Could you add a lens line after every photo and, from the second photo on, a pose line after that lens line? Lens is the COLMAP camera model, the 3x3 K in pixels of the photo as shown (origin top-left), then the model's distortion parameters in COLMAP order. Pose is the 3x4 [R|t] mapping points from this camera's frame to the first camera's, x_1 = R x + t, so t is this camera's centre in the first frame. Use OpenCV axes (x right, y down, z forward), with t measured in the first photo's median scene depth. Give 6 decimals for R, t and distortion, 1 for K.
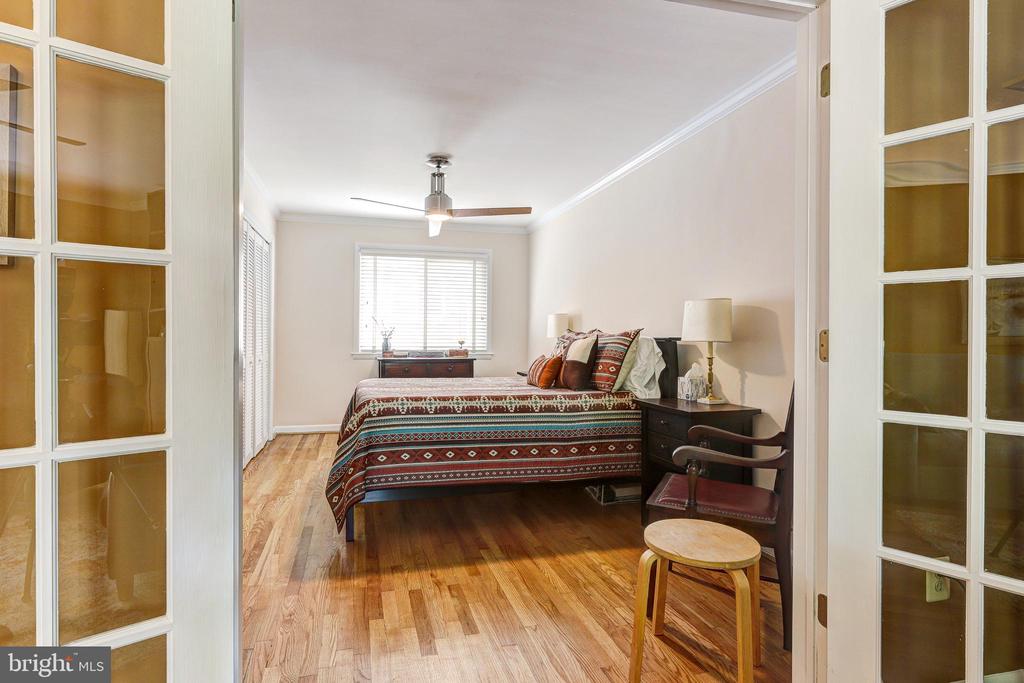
lens RADIAL K [[516.9, 0, 479.5], [0, 516.9, 339.7], [0, 0, 1]] dist [0.005085, -0.001101]
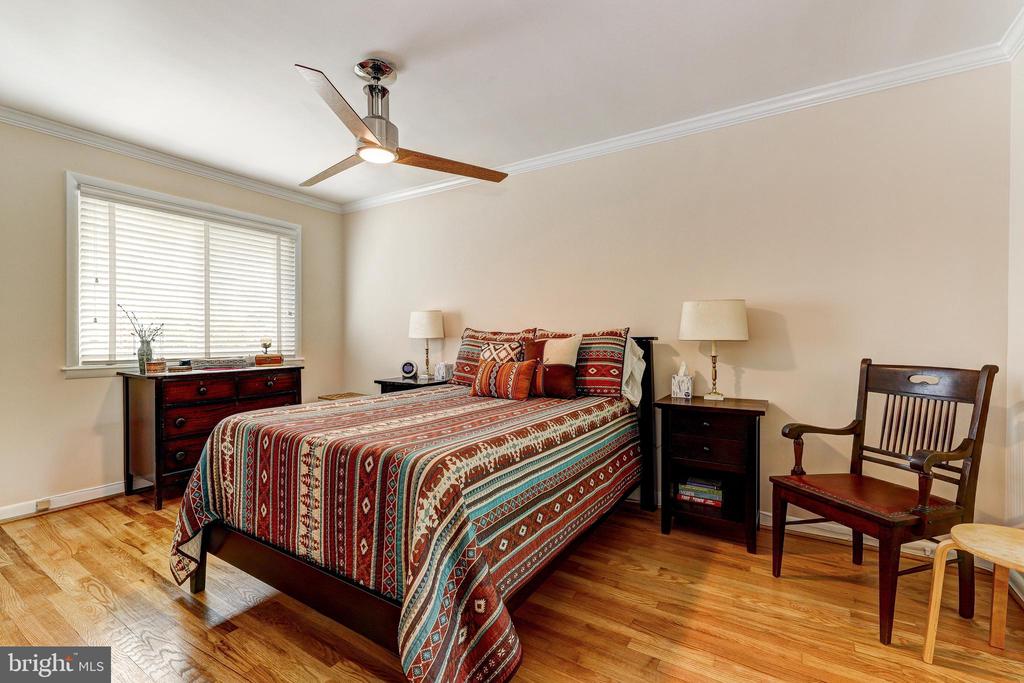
lens RADIAL K [[449.0, 0, 514.1], [0, 449.0, 341.1], [0, 0, 1]] dist [-0.009135, -0.000087]
pose [[0.708315, -0.010159, 0.705824, -0.244687], [0.008307, 0.999947, 0.006055, -0.002118], [-0.705848, 0.001575, 0.708362, 0.321690]]
